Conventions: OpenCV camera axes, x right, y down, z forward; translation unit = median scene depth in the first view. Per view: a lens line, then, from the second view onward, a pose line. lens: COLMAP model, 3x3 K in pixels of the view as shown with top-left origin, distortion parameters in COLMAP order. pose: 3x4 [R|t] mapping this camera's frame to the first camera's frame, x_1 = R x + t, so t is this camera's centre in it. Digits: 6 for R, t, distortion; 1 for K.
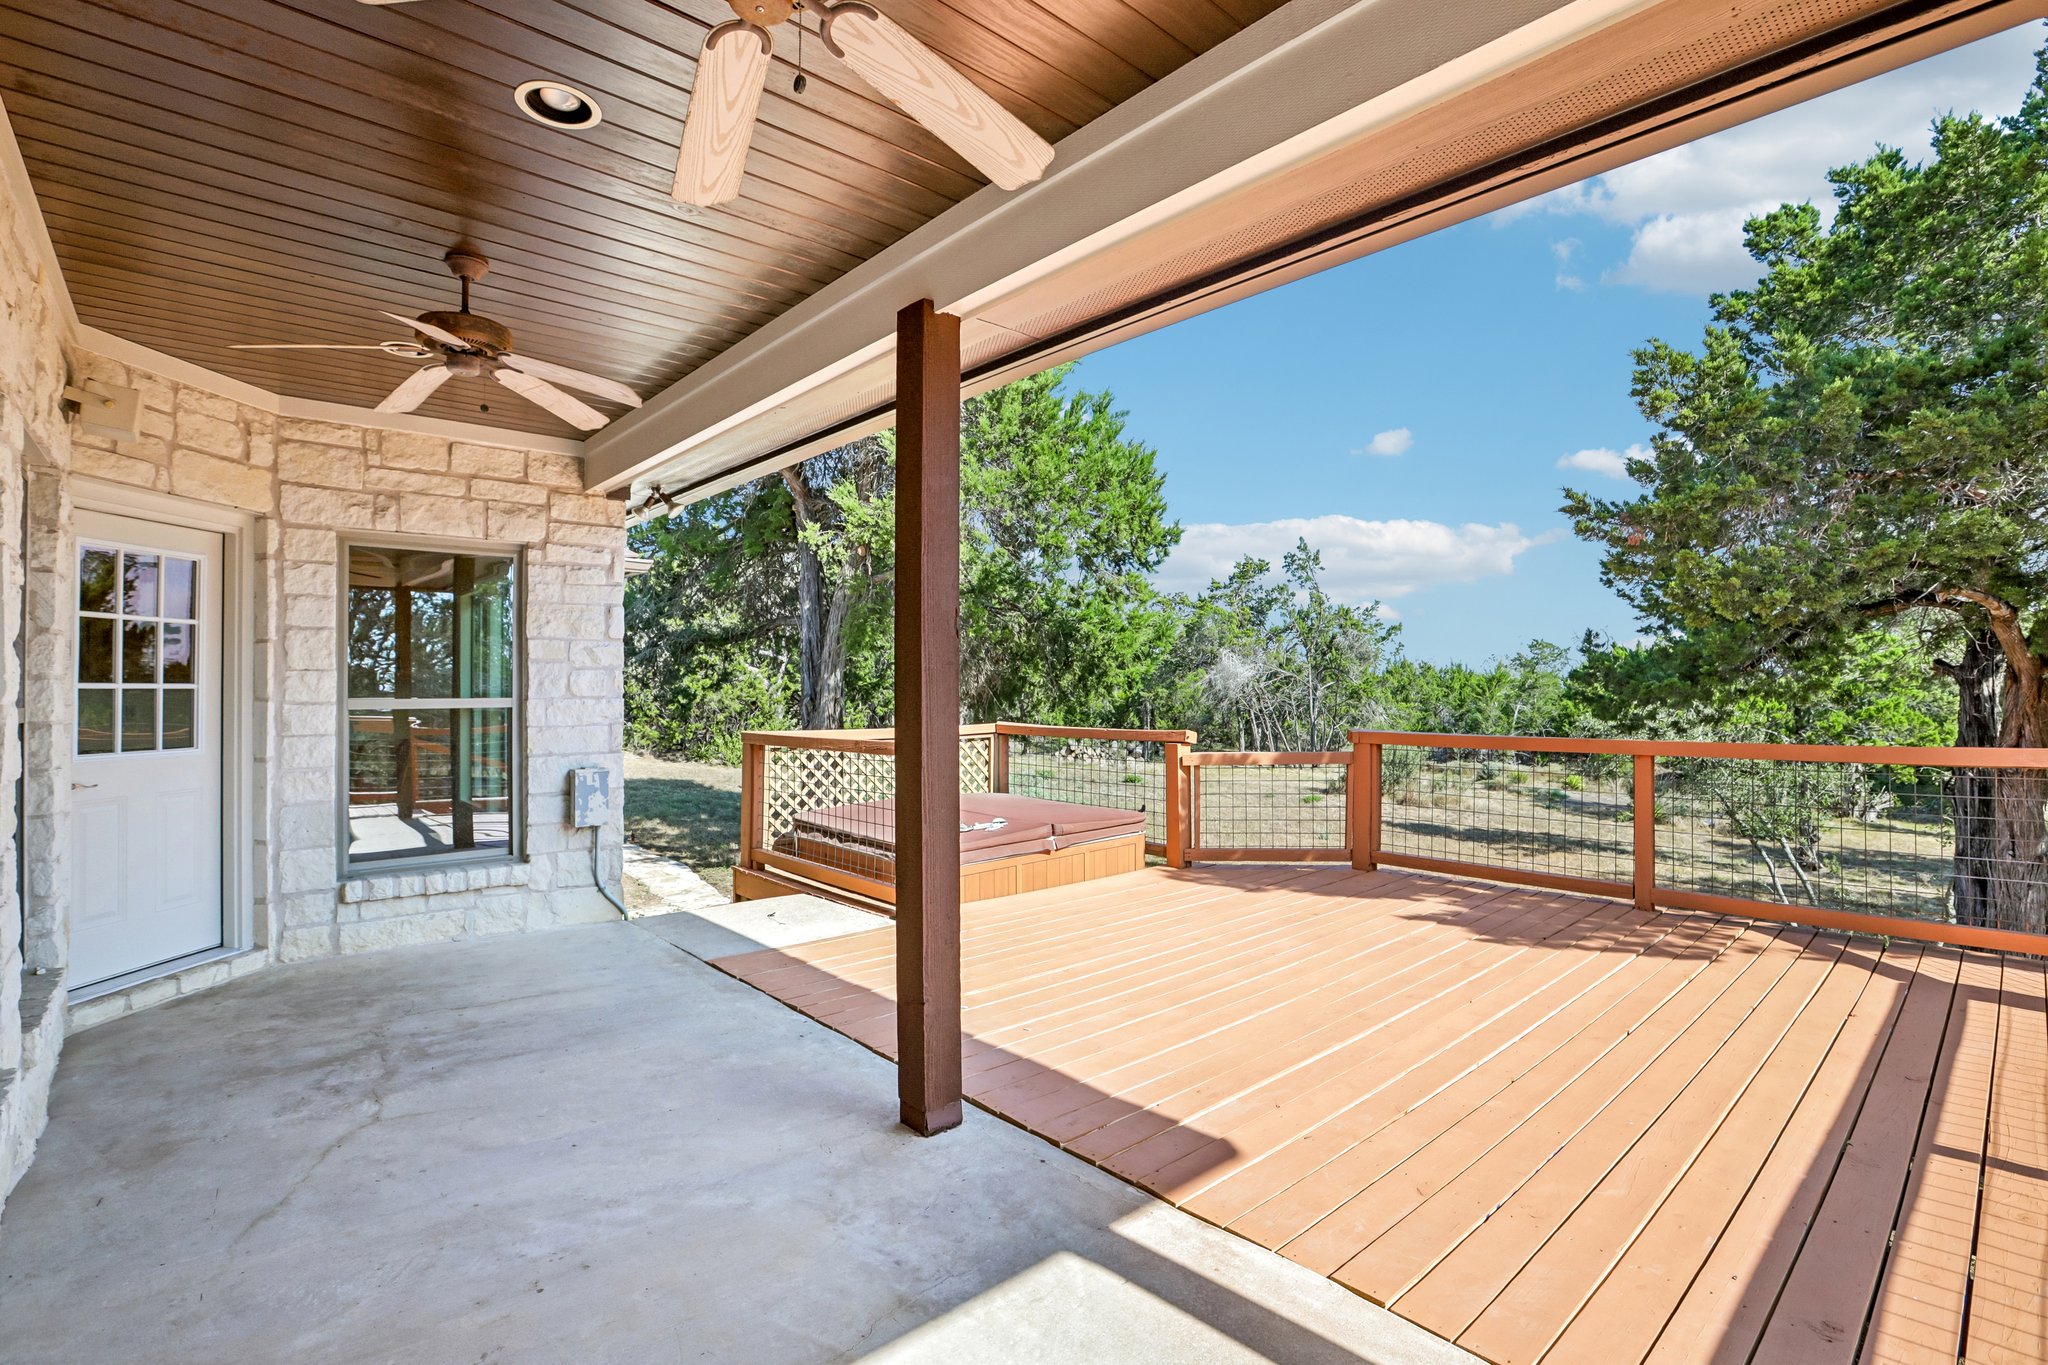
lens RADIAL K [[938.0, 0, 1026.9], [0, 938.0, 677.2], [0, 0, 1]] dist [-0.045856, 0.001398]
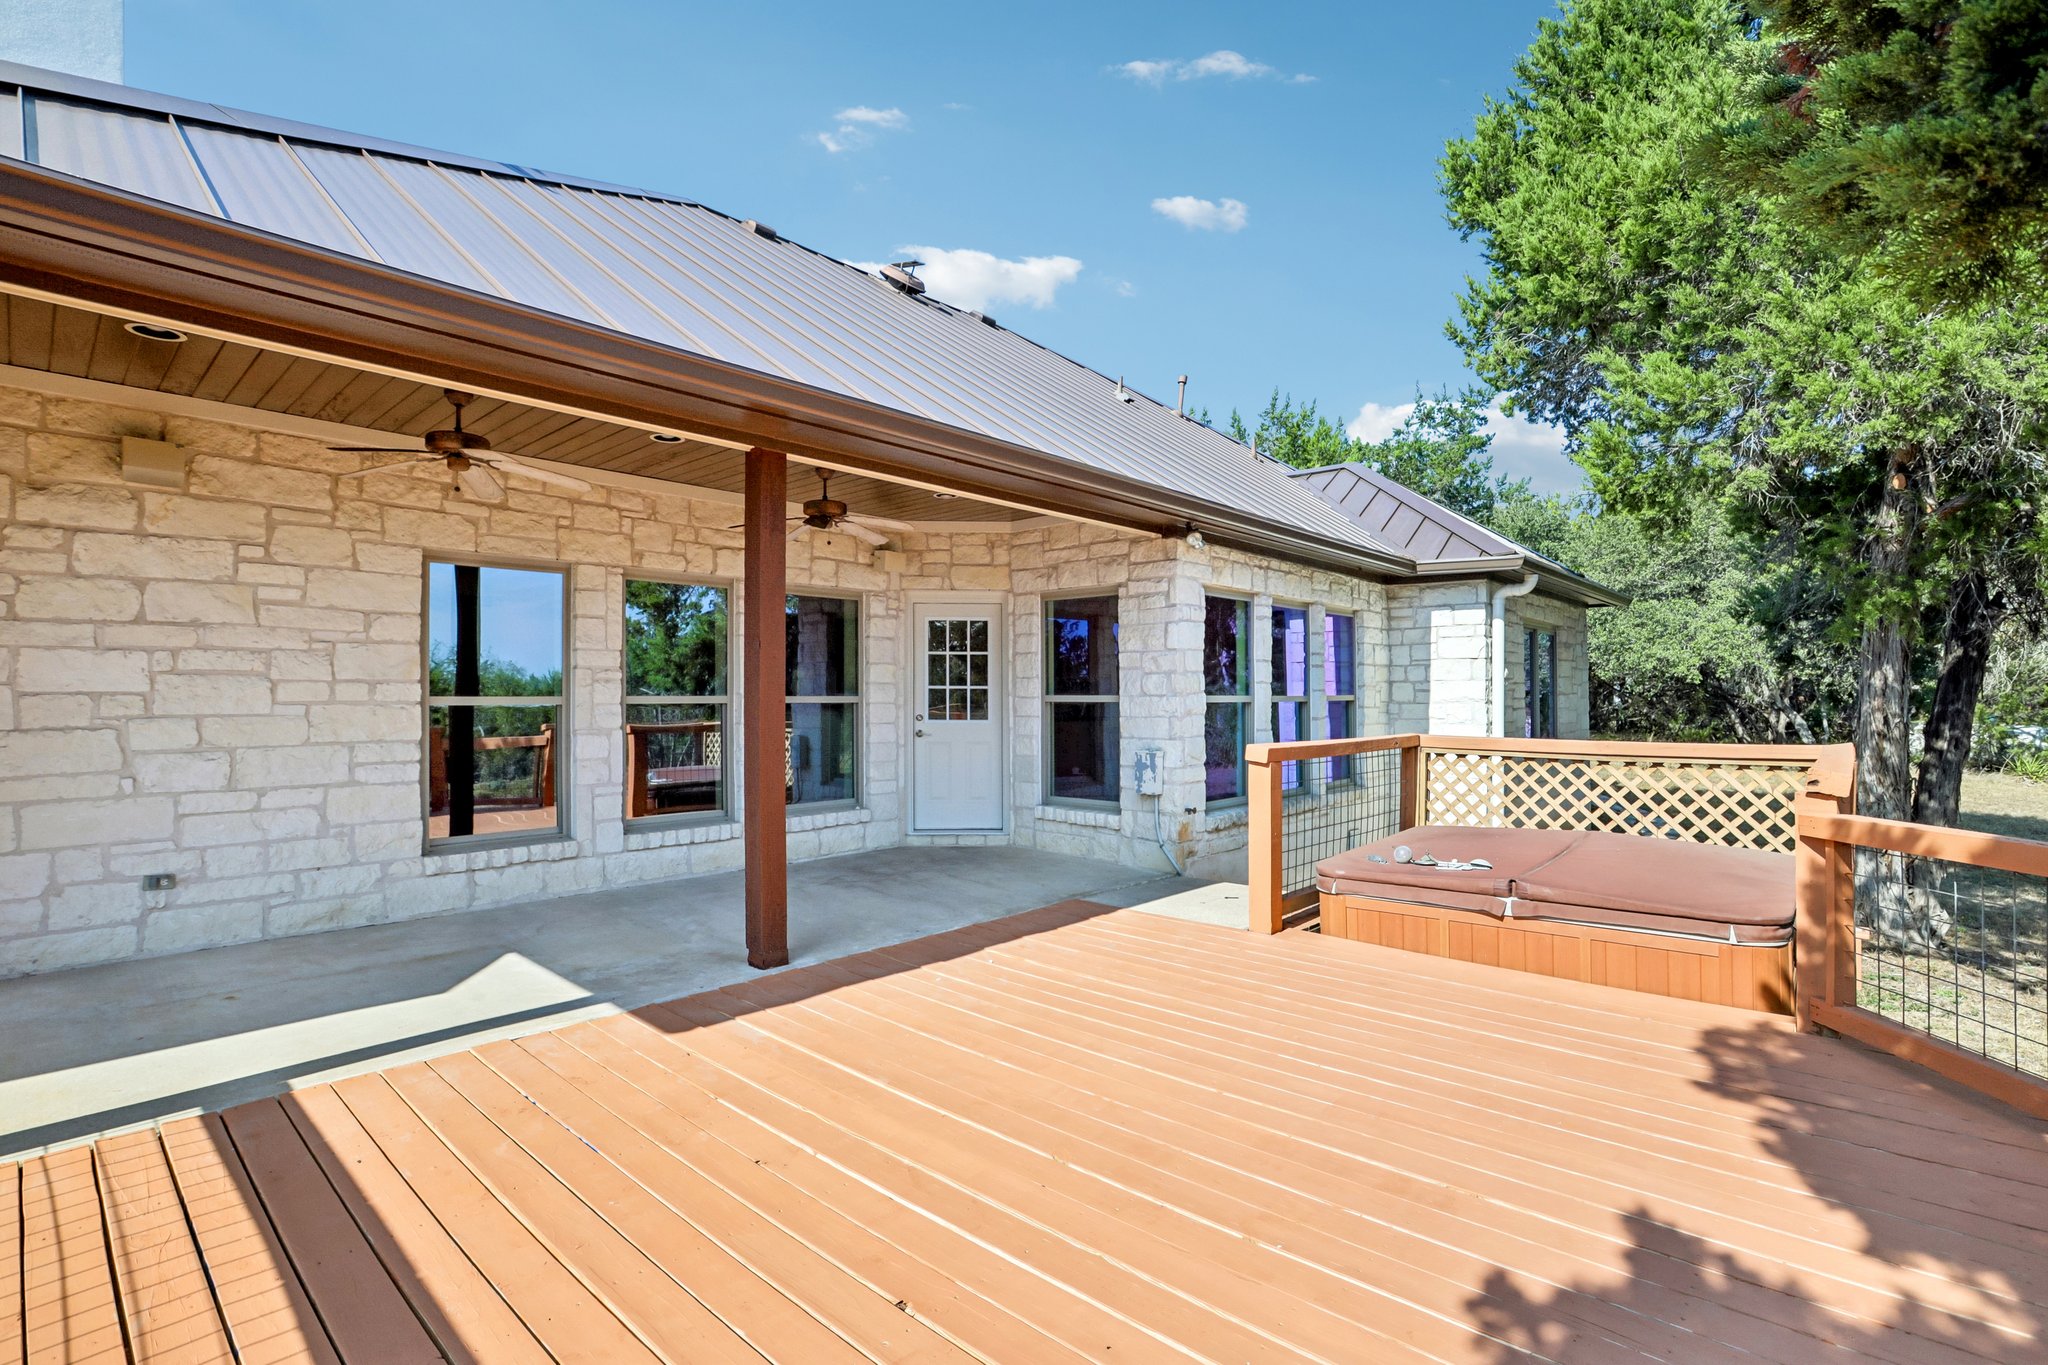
lens RADIAL K [[938.0, 0, 1027.9], [0, 938.0, 689.9], [0, 0, 1]] dist [-0.045856, 0.001398]
pose [[0.115700, 0.000231, -0.993284, 0.993456], [0.012327, 0.999923, 0.001668, 0.012240], [0.993208, -0.012437, 0.115689, 0.828072]]
